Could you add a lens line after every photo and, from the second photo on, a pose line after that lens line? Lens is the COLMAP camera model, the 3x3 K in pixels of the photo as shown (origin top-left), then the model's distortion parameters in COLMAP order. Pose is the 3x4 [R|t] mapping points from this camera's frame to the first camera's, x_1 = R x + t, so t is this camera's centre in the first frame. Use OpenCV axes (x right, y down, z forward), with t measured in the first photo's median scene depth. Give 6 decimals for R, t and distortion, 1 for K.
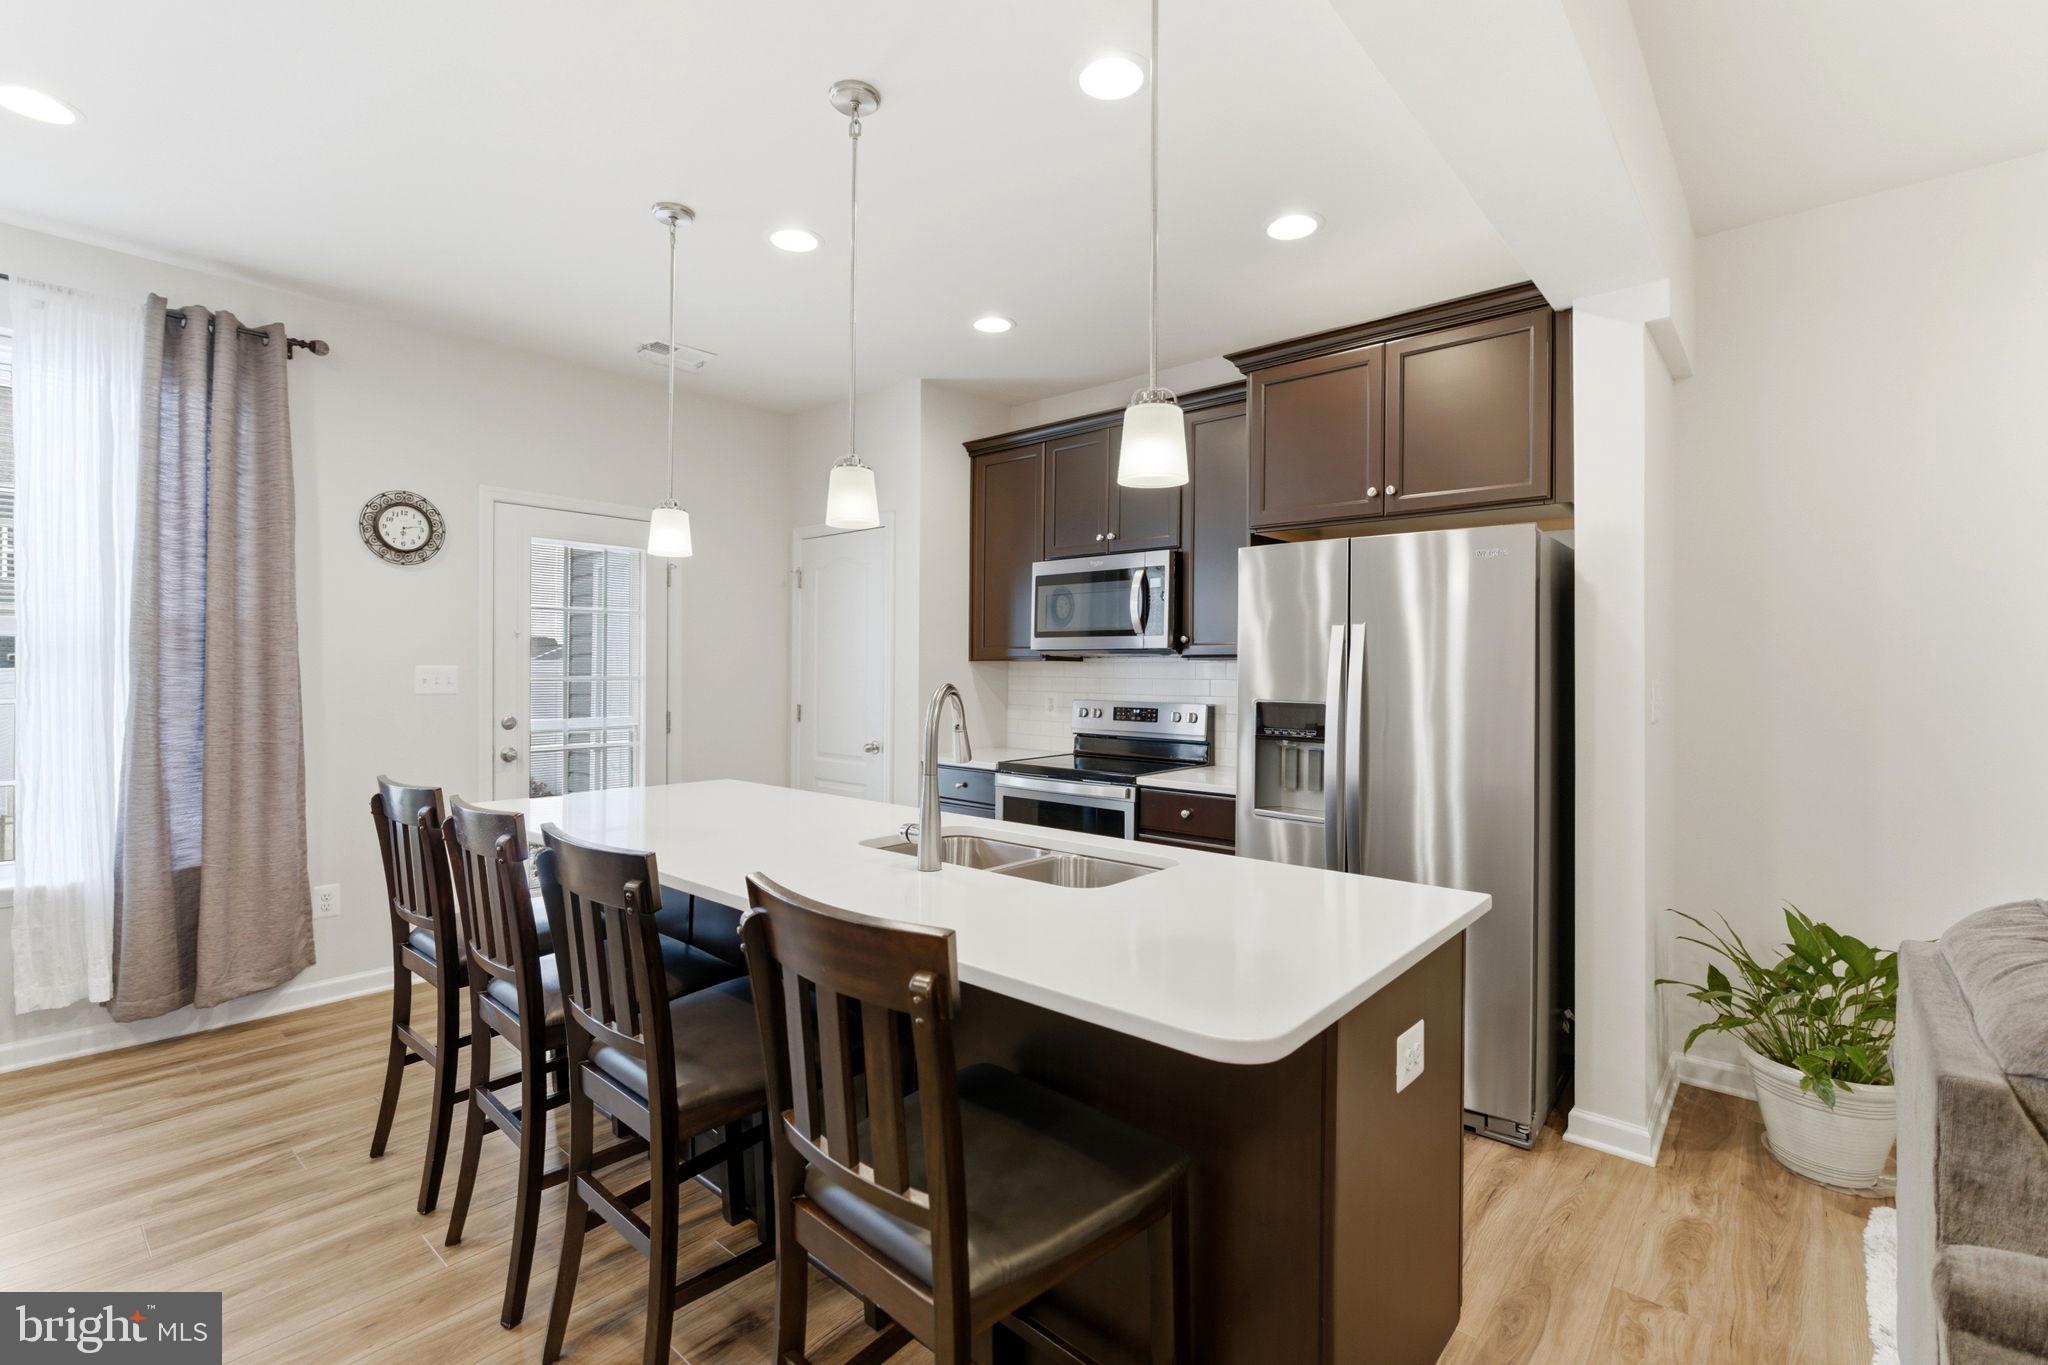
lens RADIAL K [[908.0, 0, 1024.6], [0, 908.0, 674.6], [0, 0, 1]] dist [0.004492, 0.000607]
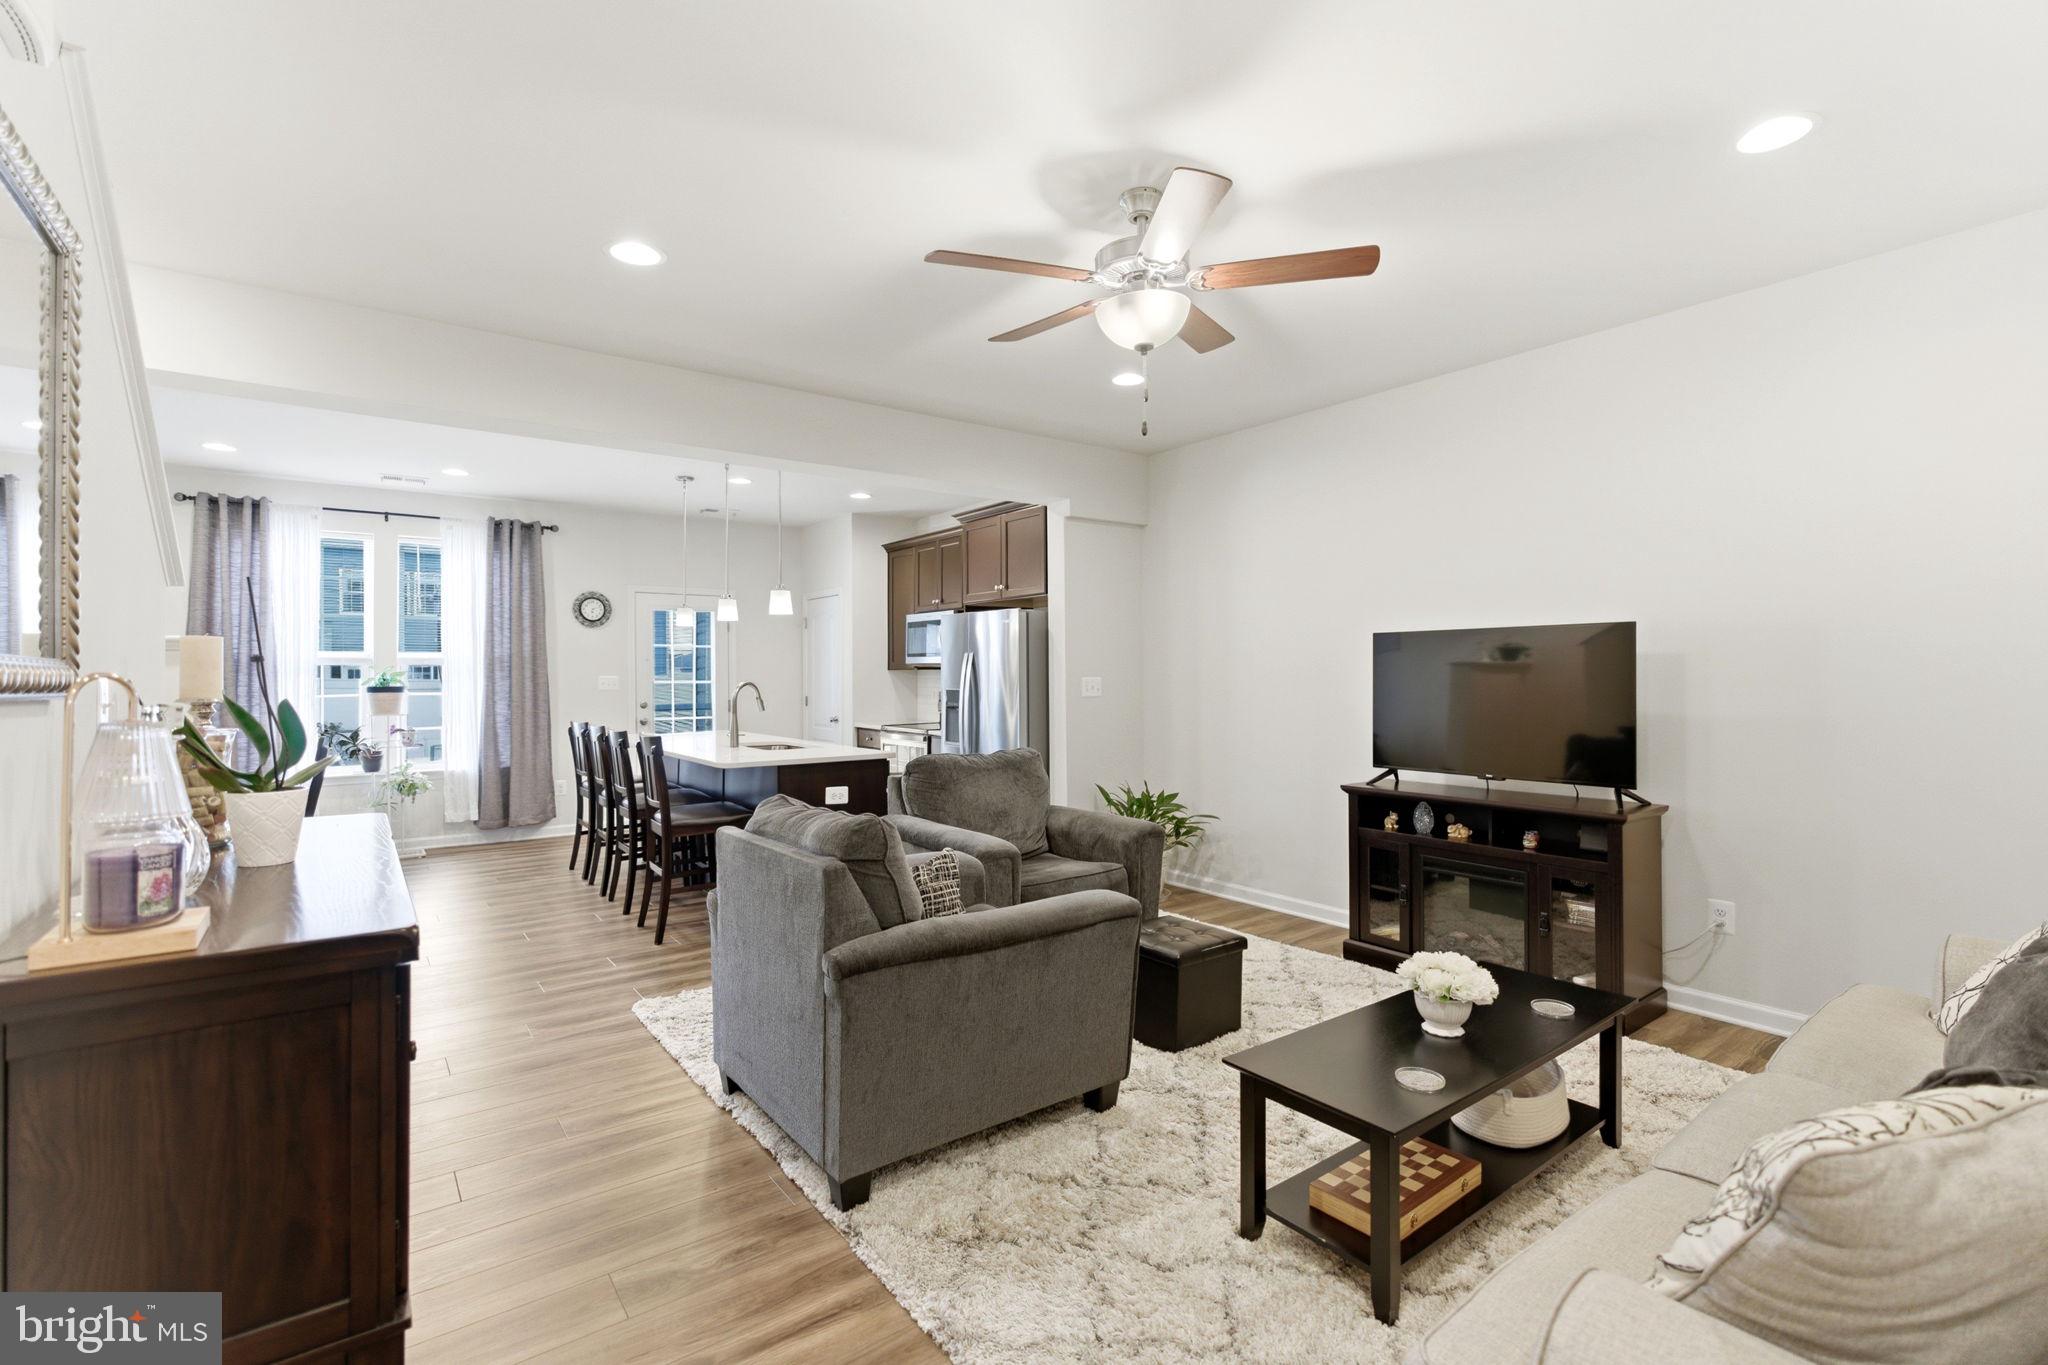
lens RADIAL K [[908.0, 0, 1033.0], [0, 908.0, 683.2], [0, 0, 1]] dist [0.004492, 0.000607]
pose [[0.978691, -0.009074, -0.205136, 0.791936], [0.009829, 0.999948, 0.002665, 0.011121], [0.205102, -0.004624, 0.978730, -0.897404]]
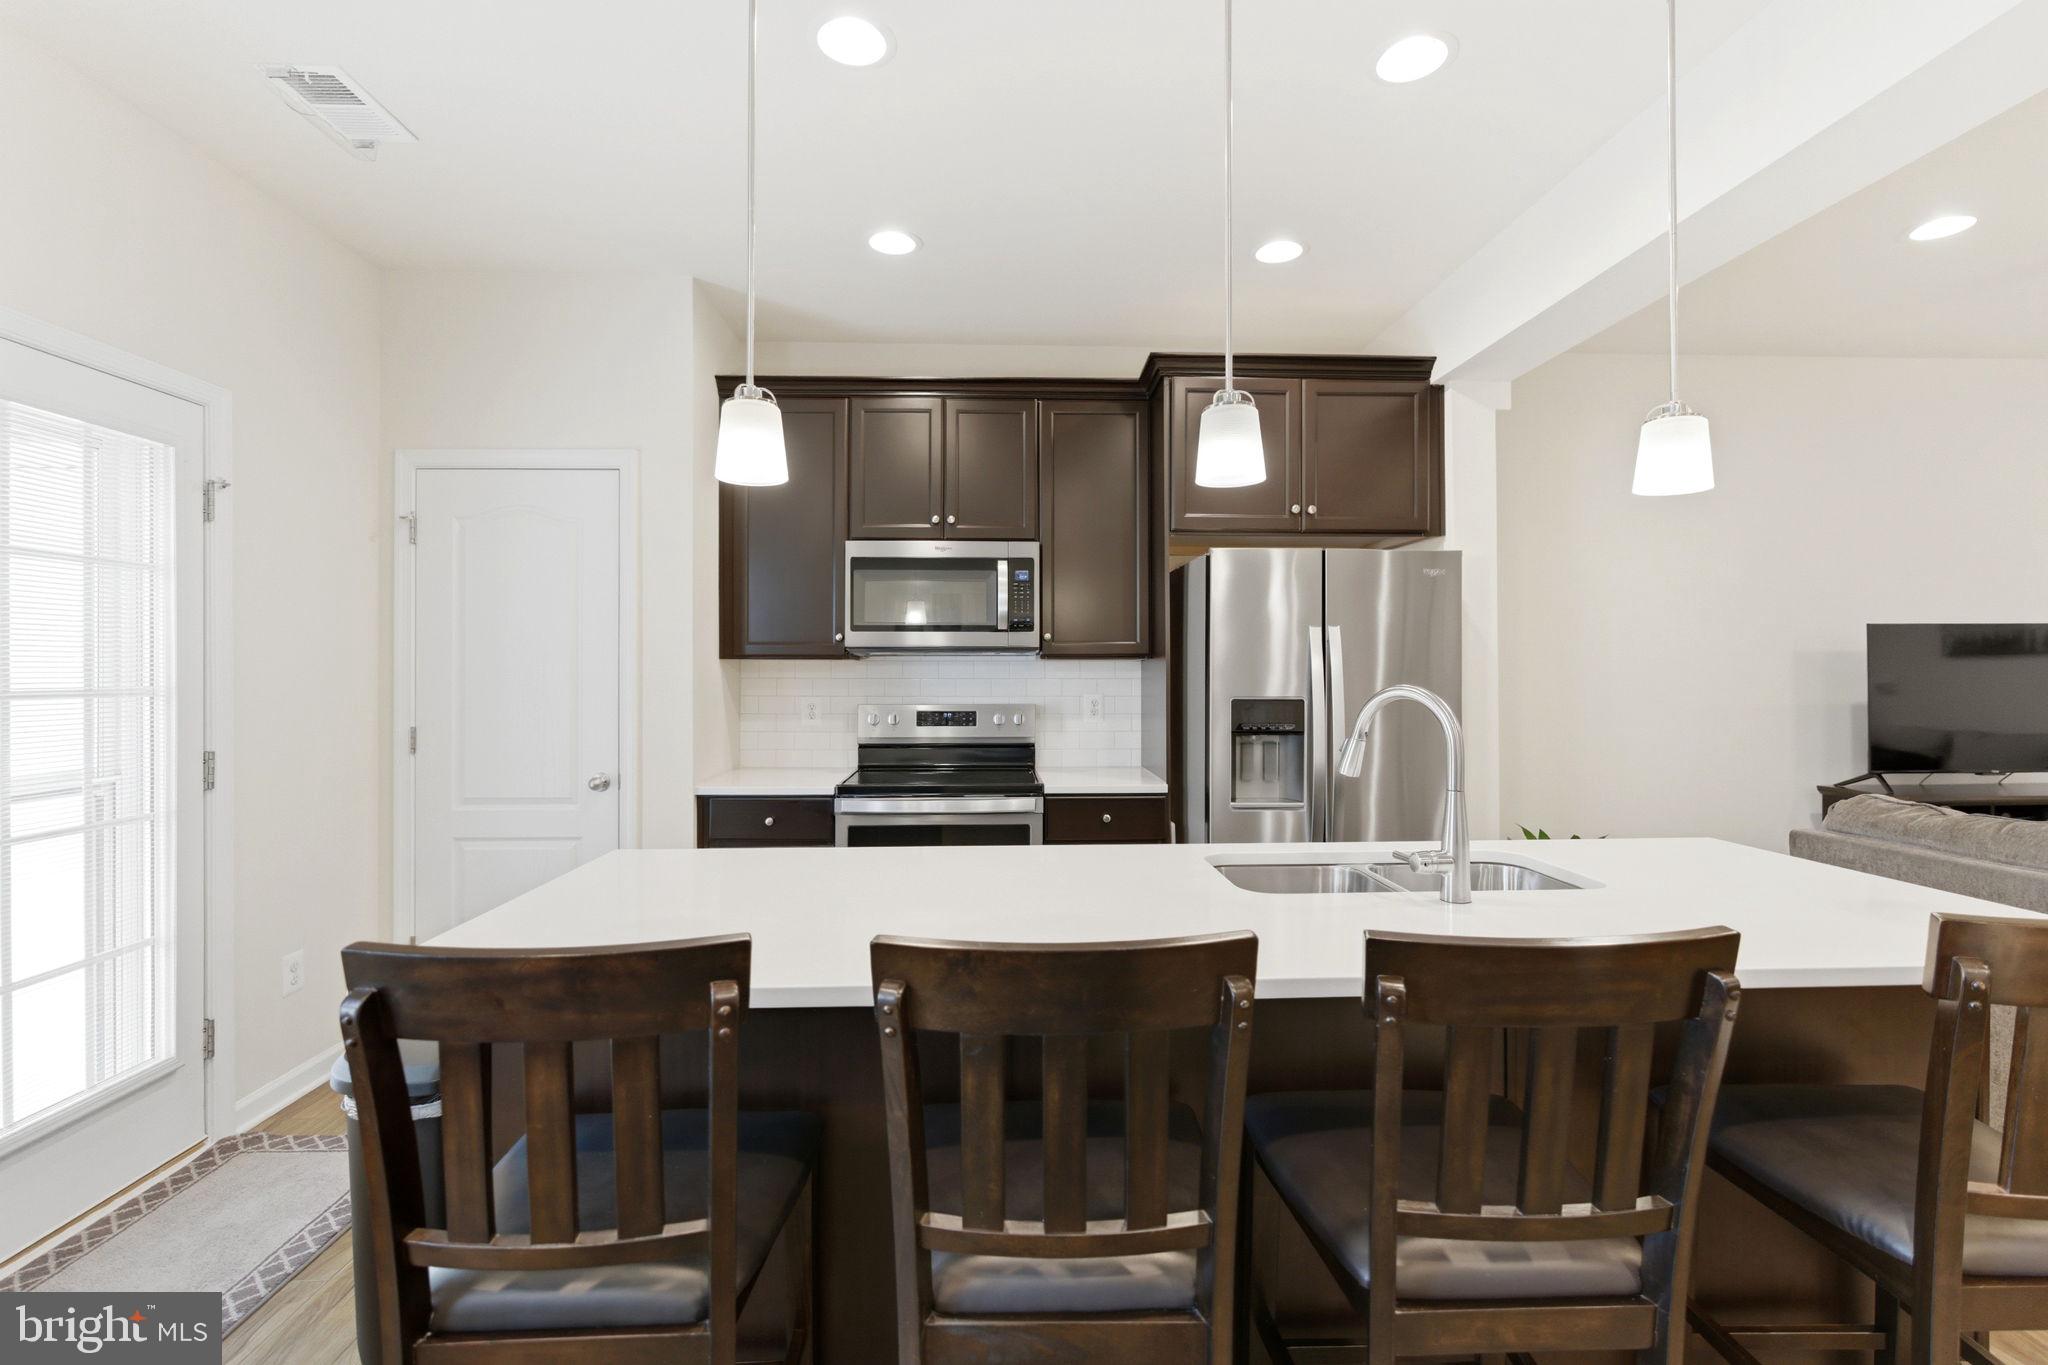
lens RADIAL K [[908.0, 0, 1012.9], [0, 908.0, 682.3], [0, 0, 1]] dist [0.004492, 0.000607]
pose [[0.729100, -0.015005, 0.684242, -0.572387], [0.009293, 0.999885, 0.012025, -0.003804], [-0.684344, -0.002409, 0.729156, 0.373906]]
